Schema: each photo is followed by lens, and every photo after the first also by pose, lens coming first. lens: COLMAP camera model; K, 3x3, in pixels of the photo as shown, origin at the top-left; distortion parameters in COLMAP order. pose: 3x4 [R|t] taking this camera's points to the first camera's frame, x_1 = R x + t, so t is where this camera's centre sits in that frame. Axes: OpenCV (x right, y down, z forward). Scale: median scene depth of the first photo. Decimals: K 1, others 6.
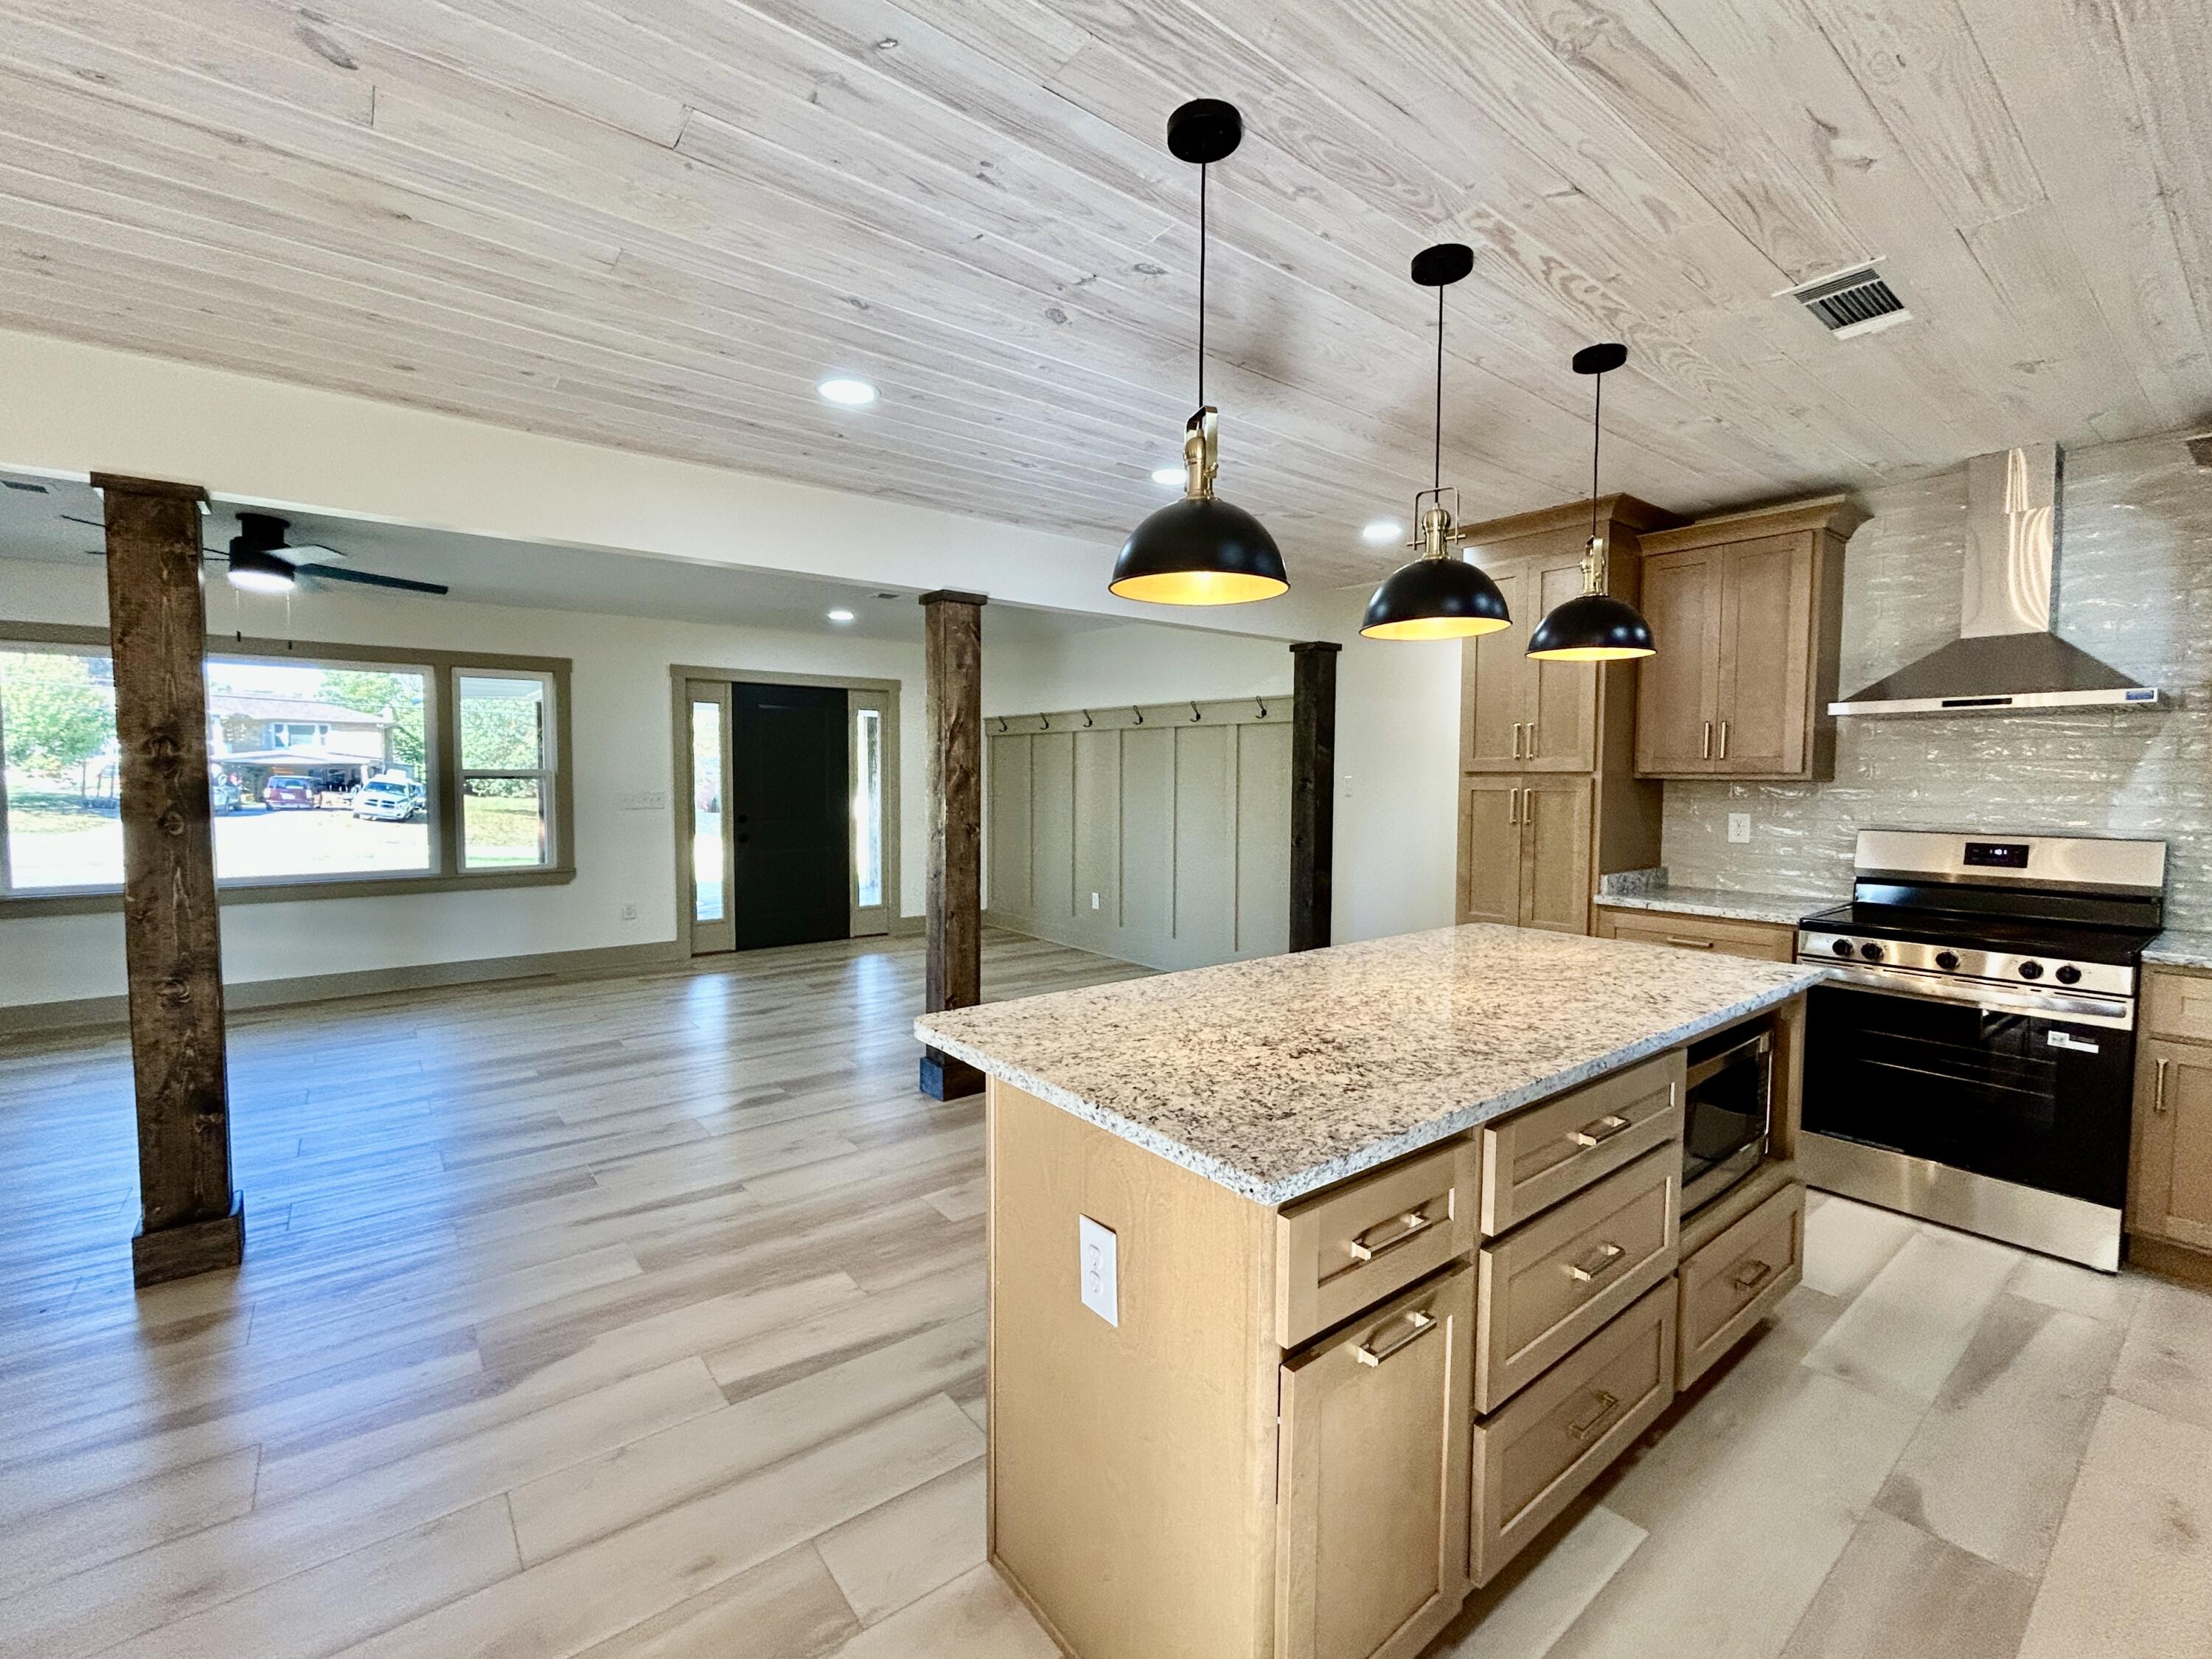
lens RADIAL K [[954.5, 0, 1088.4], [0, 954.5, 824.3], [0, 0, 1]] dist [-0.001132, 0.000460]
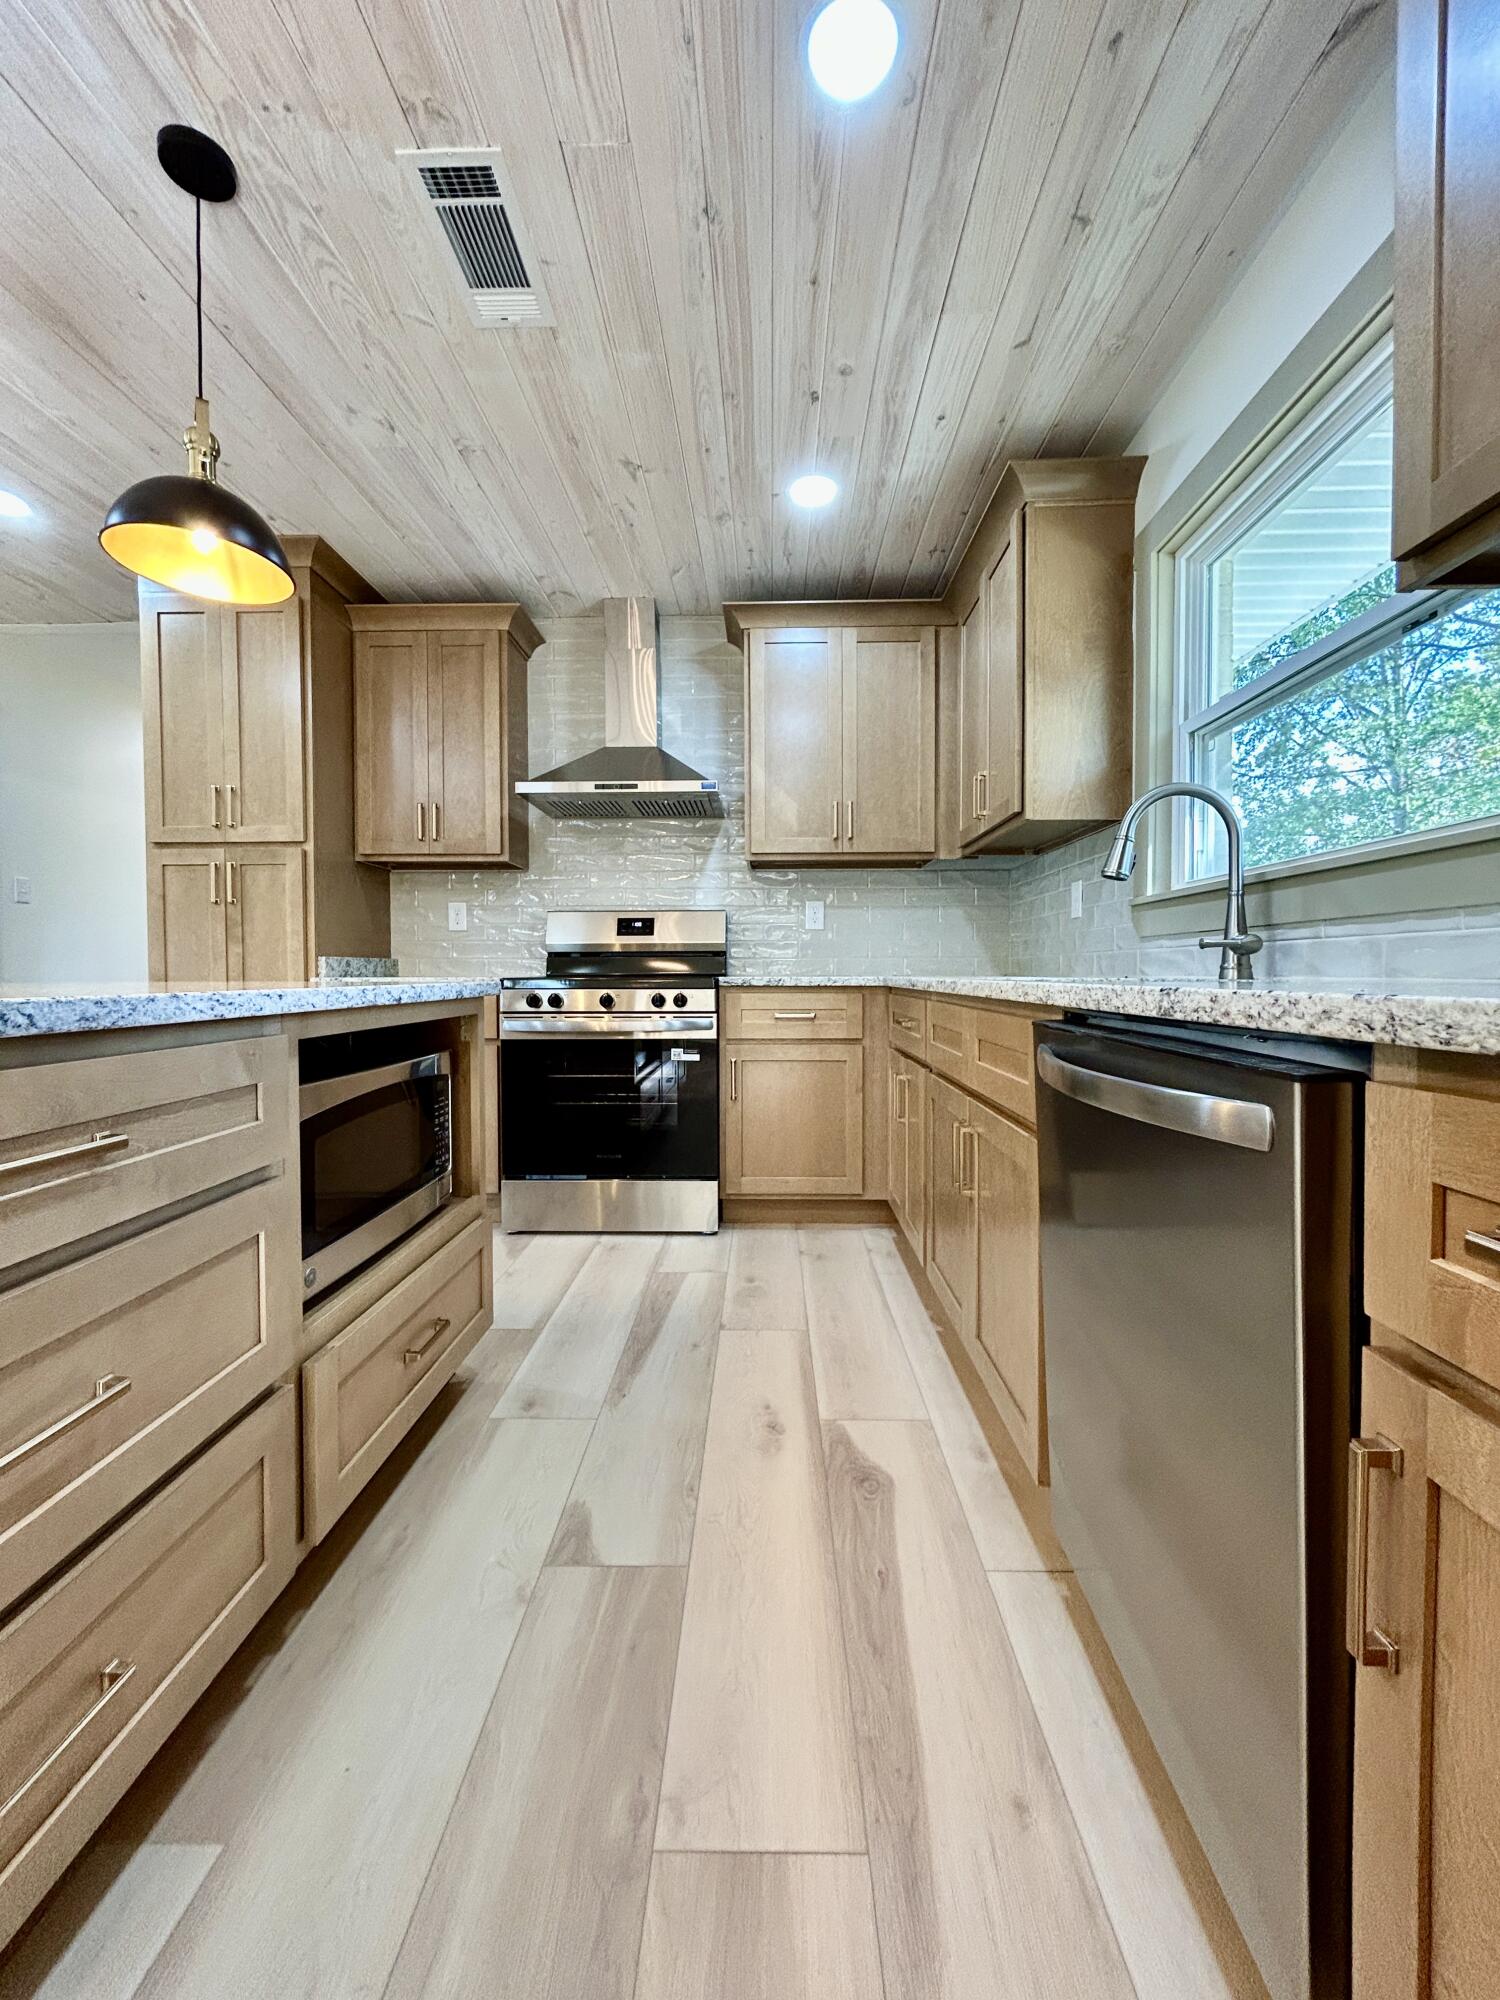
lens RADIAL K [[804.1, 0, 760.6], [0, 804.1, 990.2], [0, 0, 1]] dist [0.000040, 0.000285]
pose [[0.619358, -0.023941, 0.784744, 0.214137], [0.046149, 0.998917, -0.005948, 0.121059], [-0.783751, 0.039899, 0.619792, 0.211970]]
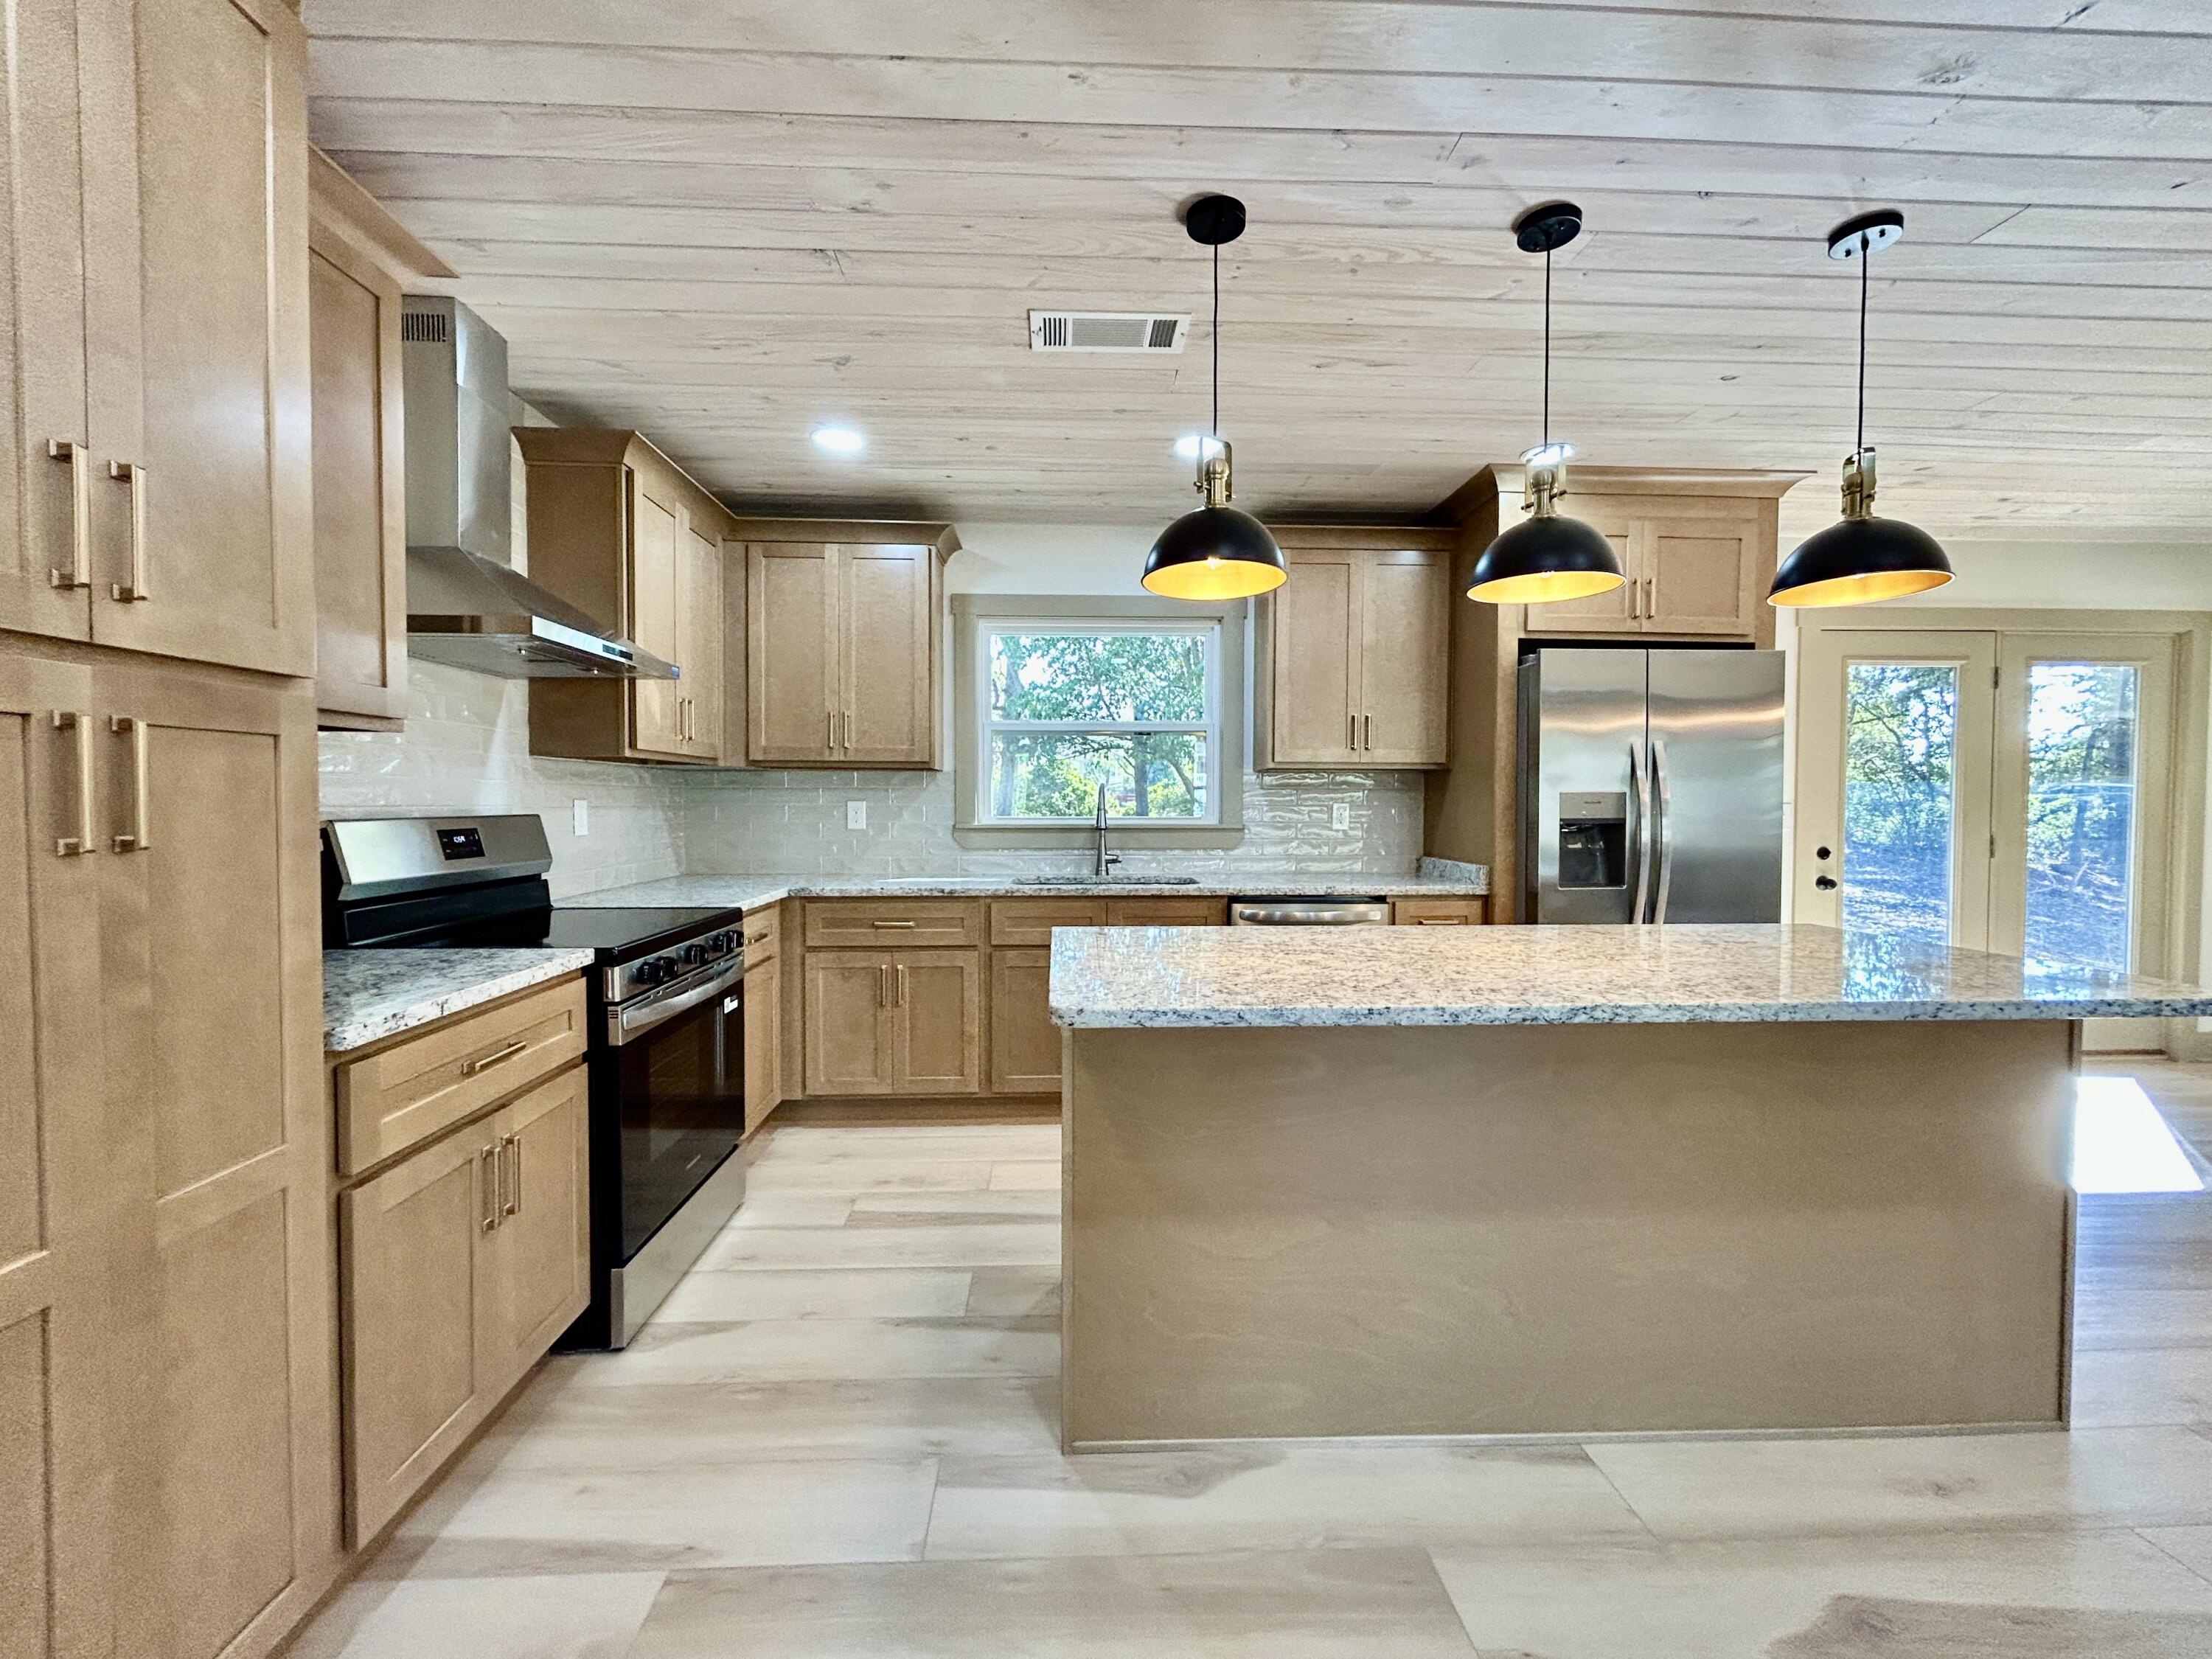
lens RADIAL K [[889.3, 0, 1092.4], [0, 889.3, 825.8], [0, 0, 1]] dist [0.000040, 0.000285]
pose [[-0.816938, -0.022342, 0.576292, 0.120960], [0.023963, 0.997071, 0.072626, -0.020398], [-0.576227, 0.073141, -0.814010, 1.212110]]
